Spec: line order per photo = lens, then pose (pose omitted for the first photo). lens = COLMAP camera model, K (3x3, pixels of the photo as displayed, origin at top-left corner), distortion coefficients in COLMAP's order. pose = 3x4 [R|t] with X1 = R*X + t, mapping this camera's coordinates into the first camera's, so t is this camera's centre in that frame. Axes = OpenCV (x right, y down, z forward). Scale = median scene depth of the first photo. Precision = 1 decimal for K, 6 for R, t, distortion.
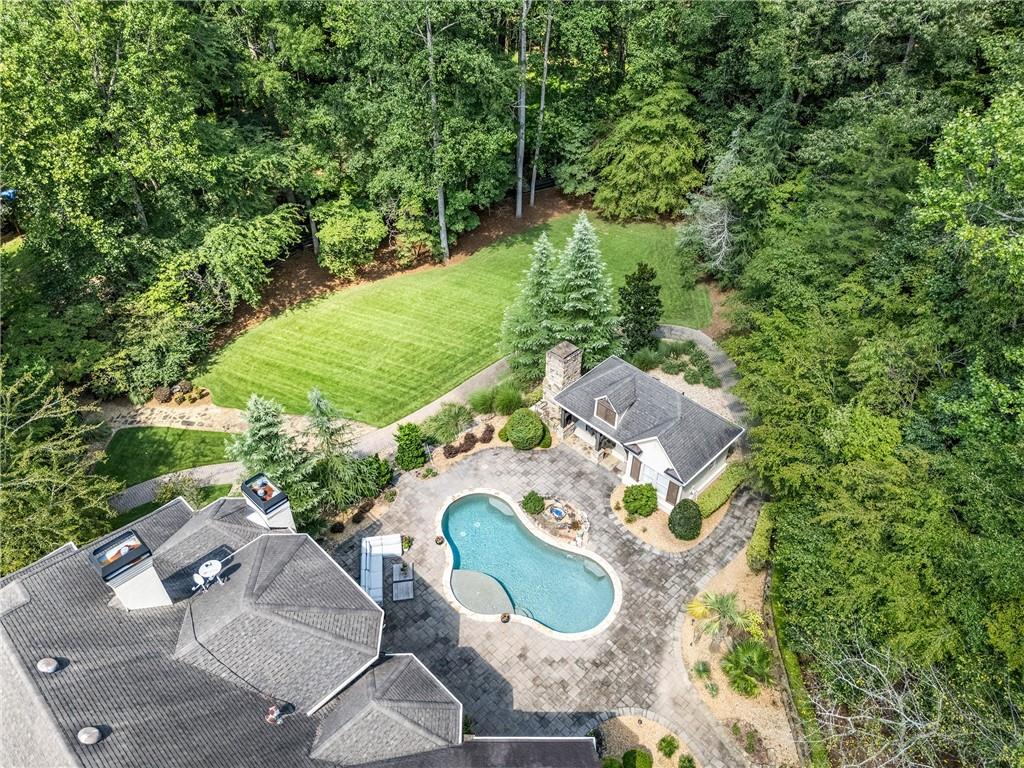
lens RADIAL K [[767.7, 0, 512.9], [0, 767.7, 383.5], [0, 0, 1]] dist [0.047291, -0.002435]
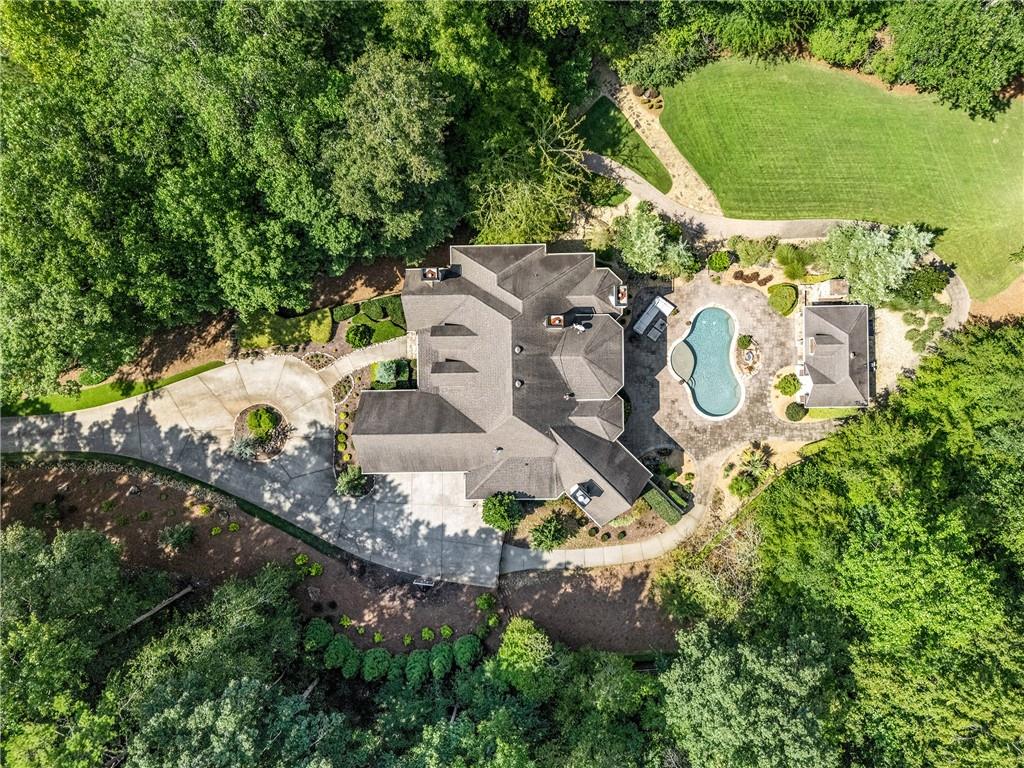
lens RADIAL K [[767.7, 0, 511.8], [0, 767.7, 384.2], [0, 0, 1]] dist [0.047291, -0.002435]
pose [[0.712464, 0.701253, -0.025302, -0.218257], [-0.437030, 0.471650, 0.765866, -0.833773], [0.548999, -0.534594, 0.642502, -0.426680]]
